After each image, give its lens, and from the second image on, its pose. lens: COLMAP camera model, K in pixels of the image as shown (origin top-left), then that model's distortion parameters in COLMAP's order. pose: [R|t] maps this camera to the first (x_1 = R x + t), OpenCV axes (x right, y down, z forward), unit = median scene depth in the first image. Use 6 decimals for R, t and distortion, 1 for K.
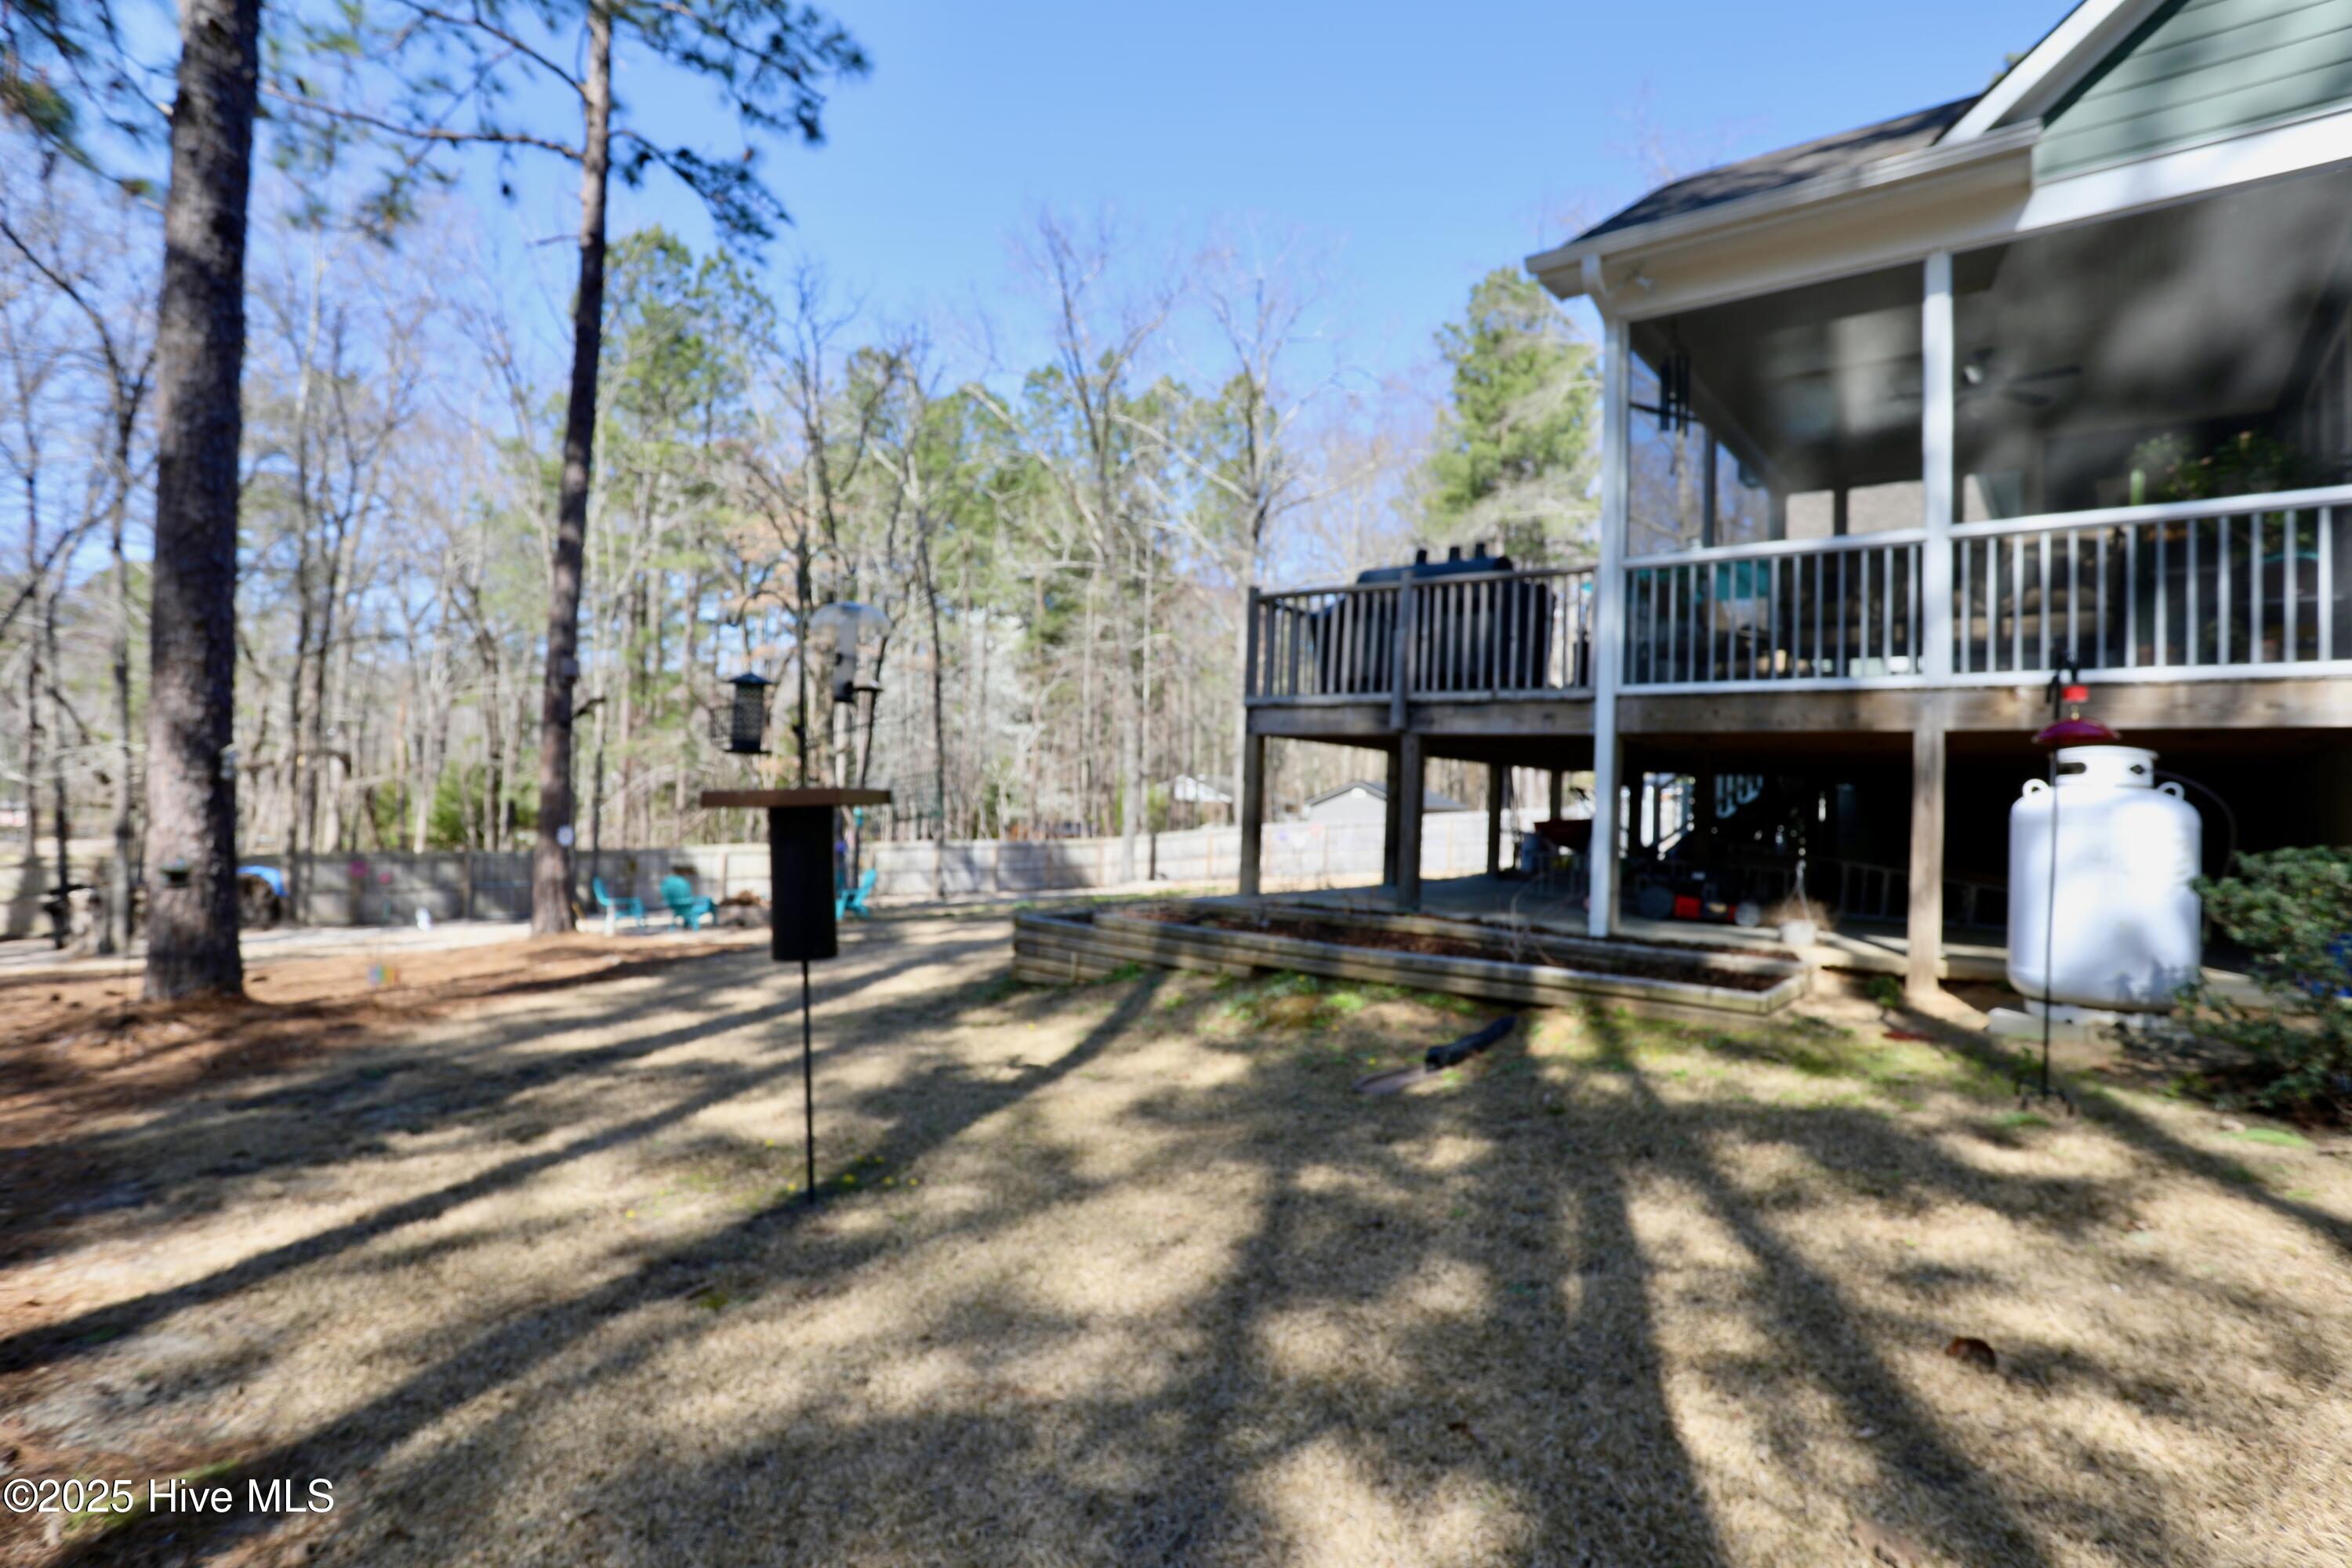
lens RADIAL K [[1141.8, 0, 1171.5], [0, 1141.8, 764.9], [0, 0, 1]] dist [-0.079176, 0.028643]
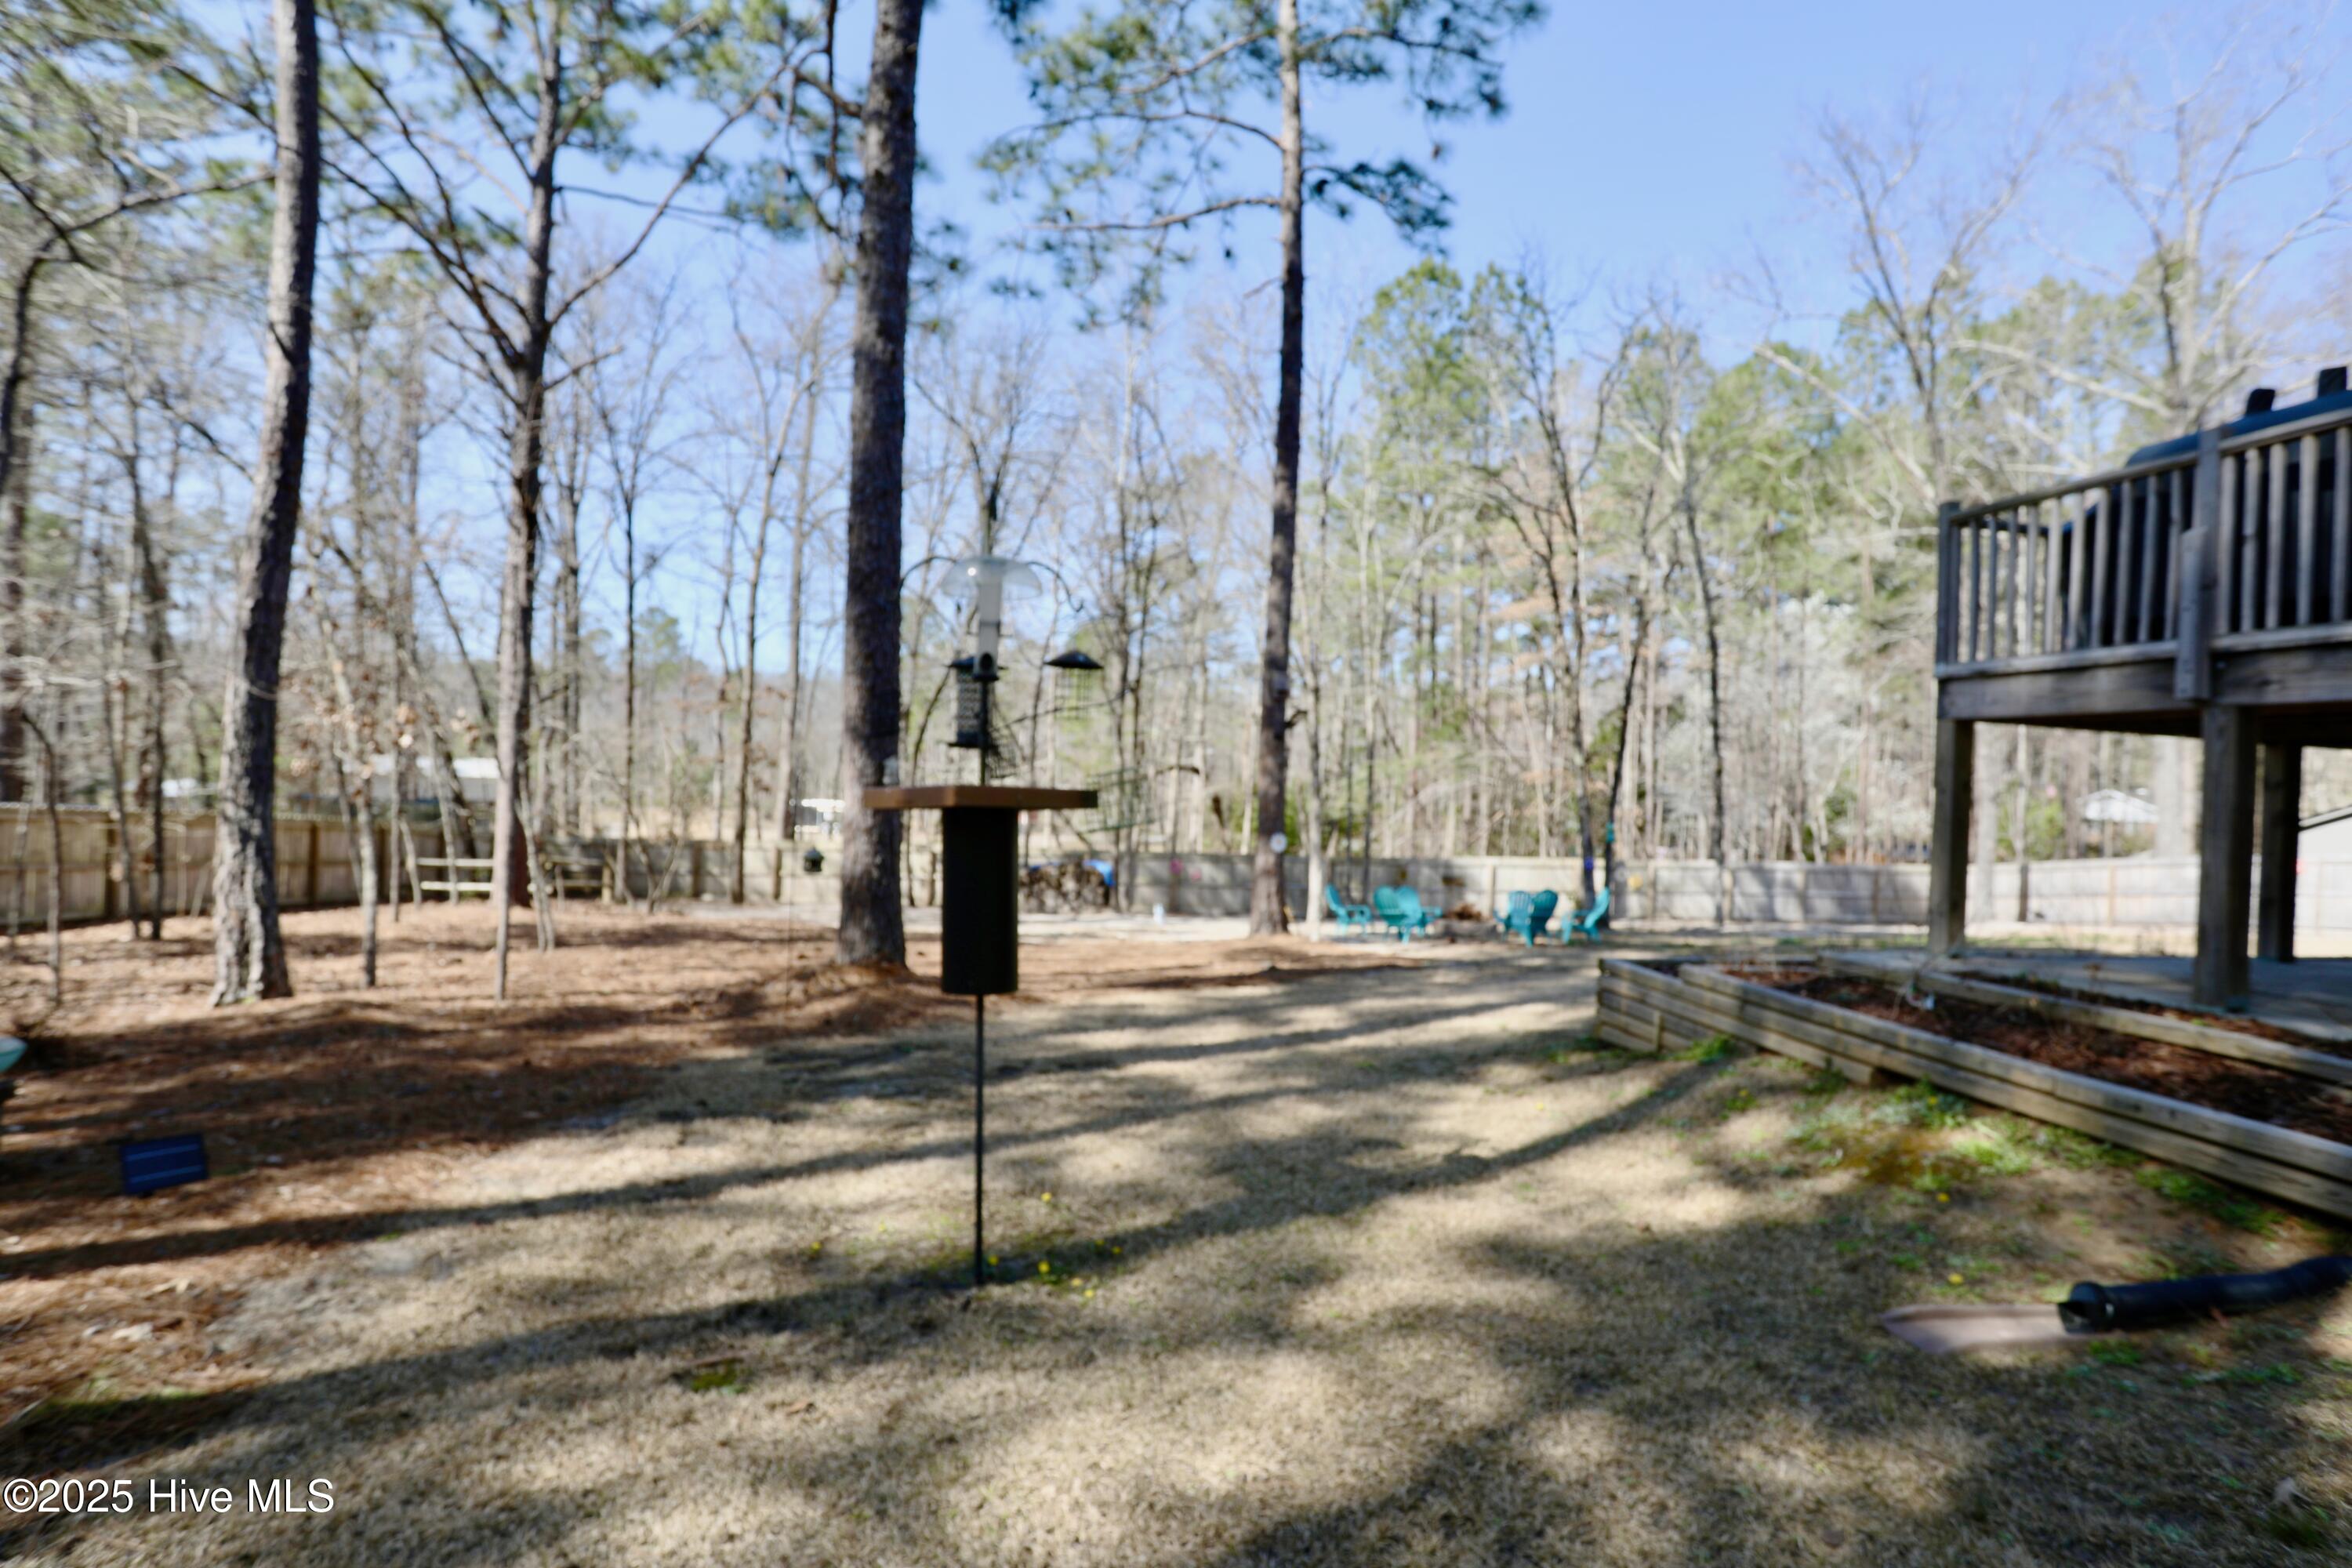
lens RADIAL K [[1141.8, 0, 1171.5], [0, 1141.8, 764.9], [0, 0, 1]] dist [-0.079176, 0.028643]
pose [[0.756888, -0.010904, -0.653454, 0.056518], [0.003143, 0.999910, -0.013046, 0.002789], [0.653538, 0.007821, 0.756854, 0.077146]]
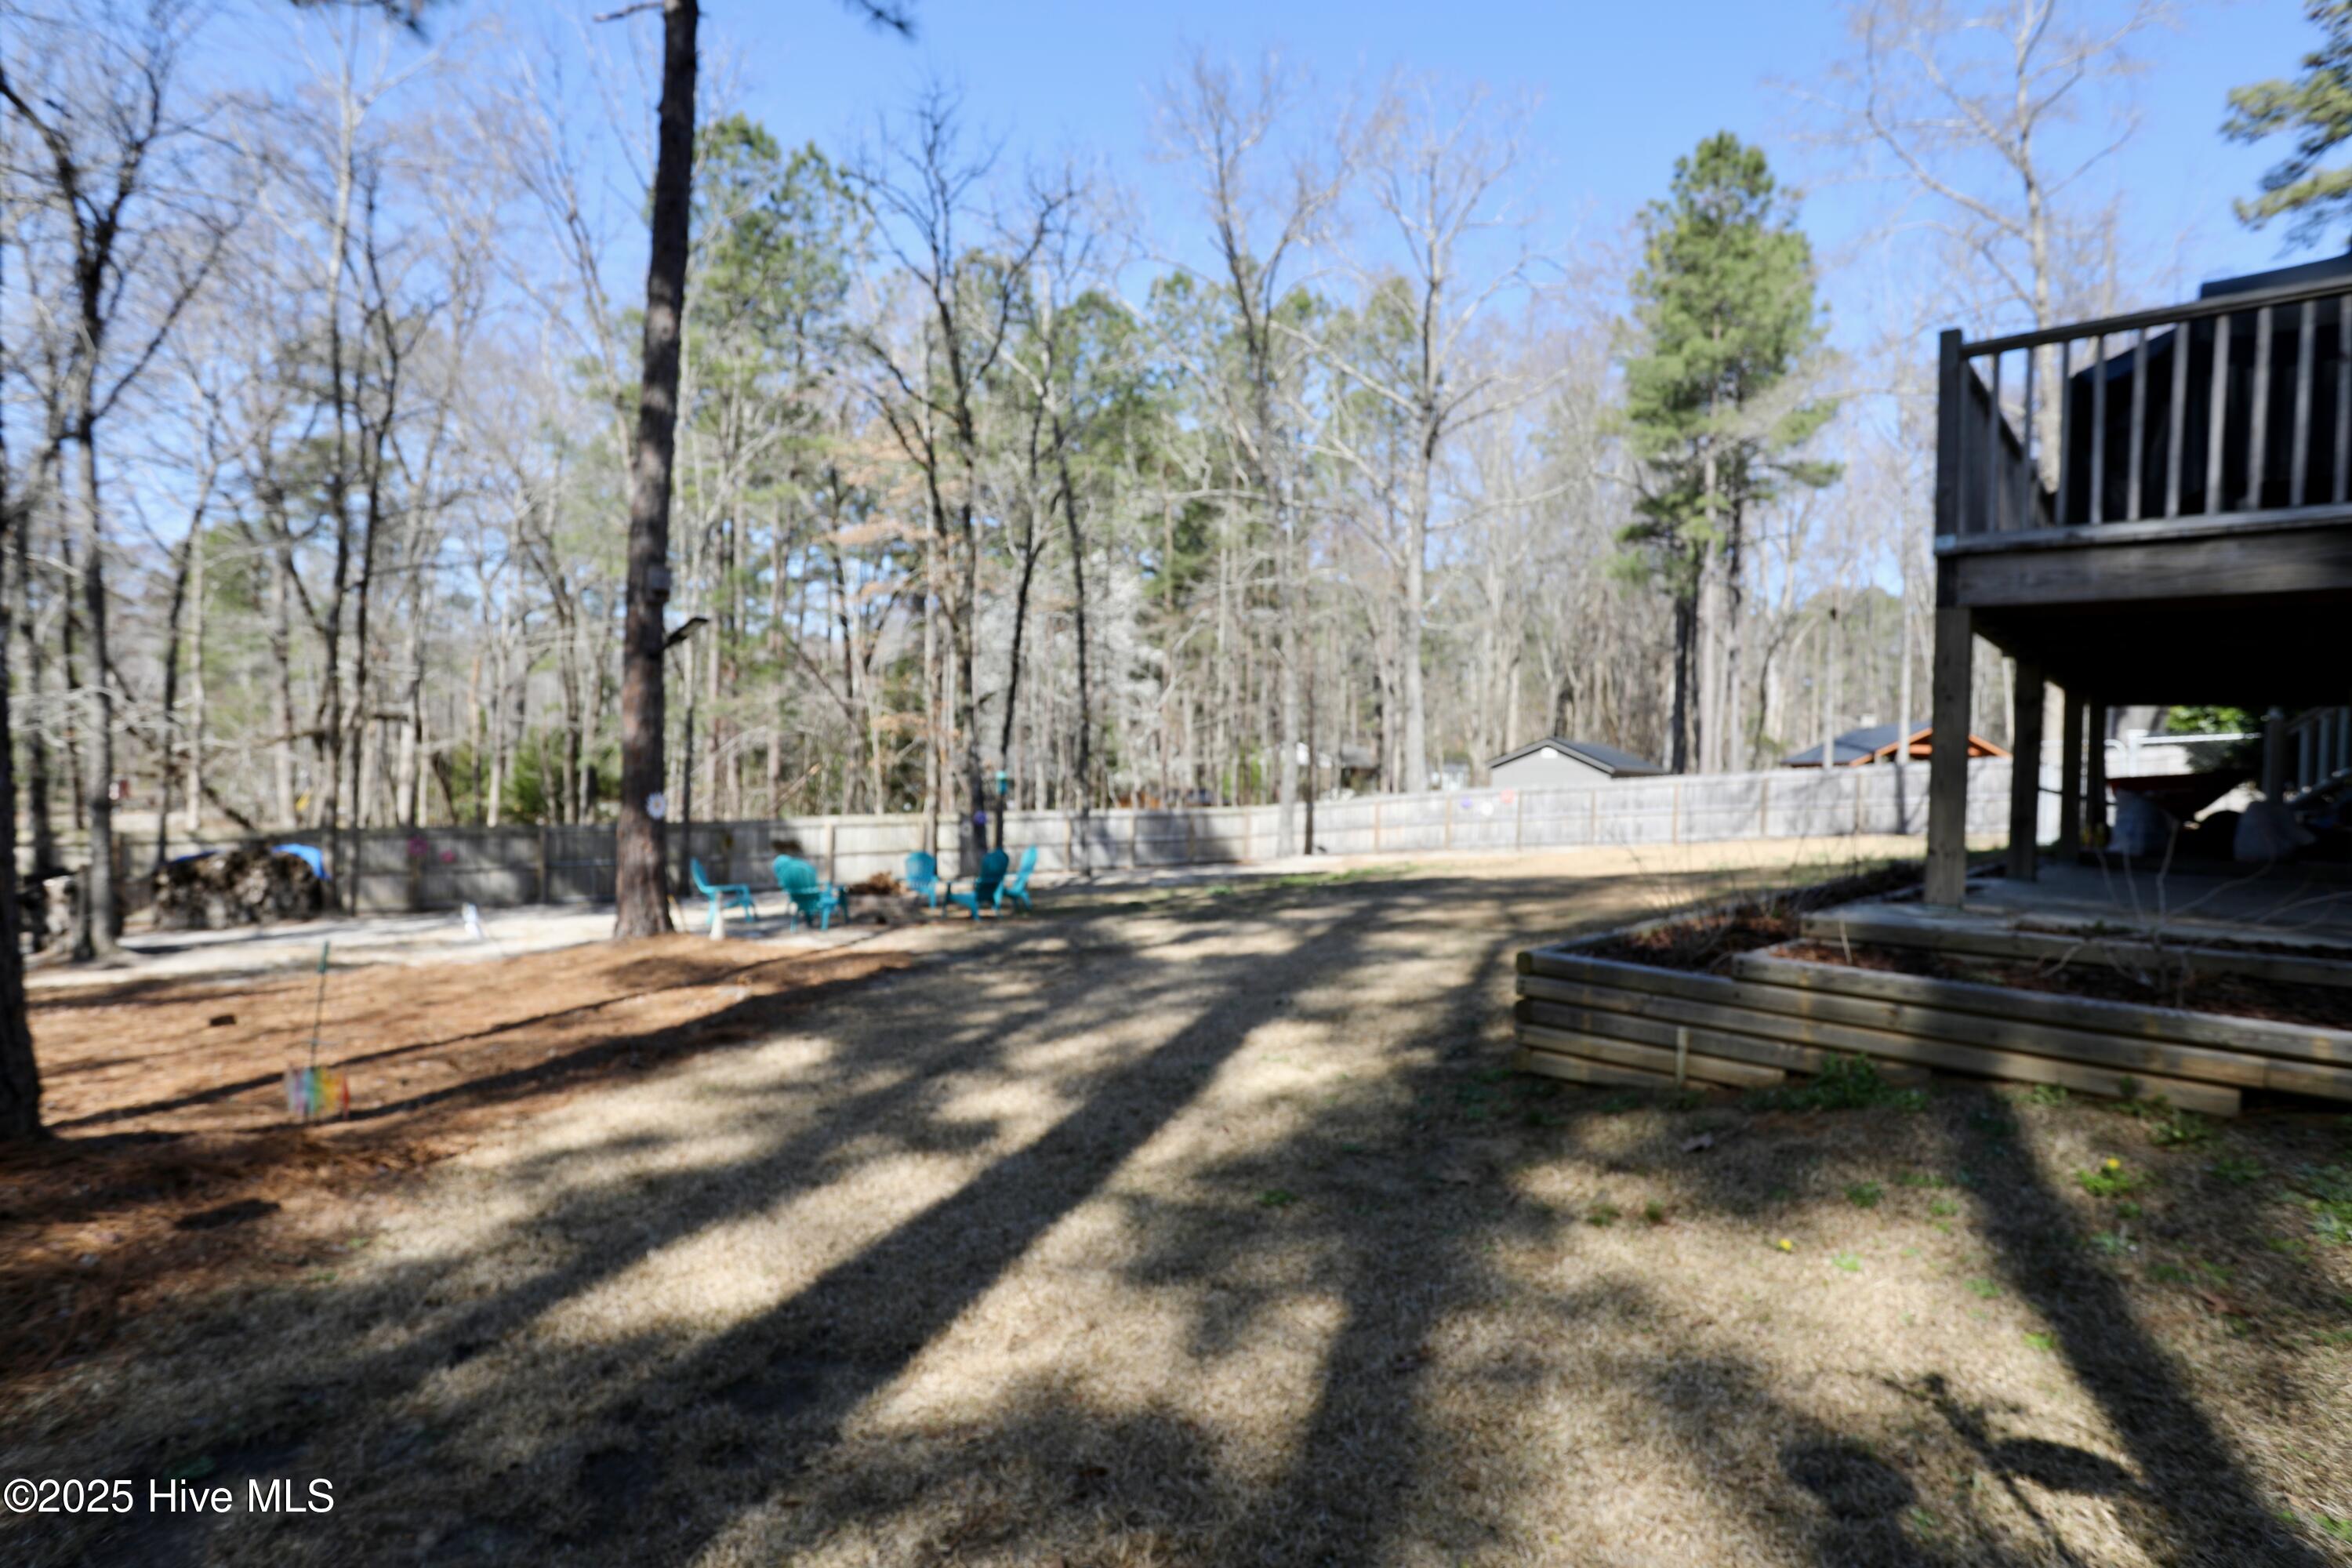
lens RADIAL K [[1170.6, 0, 1171.3], [0, 1170.6, 759.1], [0, 0, 1]] dist [-0.072680, 0.025760]
pose [[0.997526, -0.005613, -0.070069, -0.095815], [0.007253, 0.999705, 0.023173, 0.011031], [0.069918, -0.023624, 0.997273, 0.168512]]
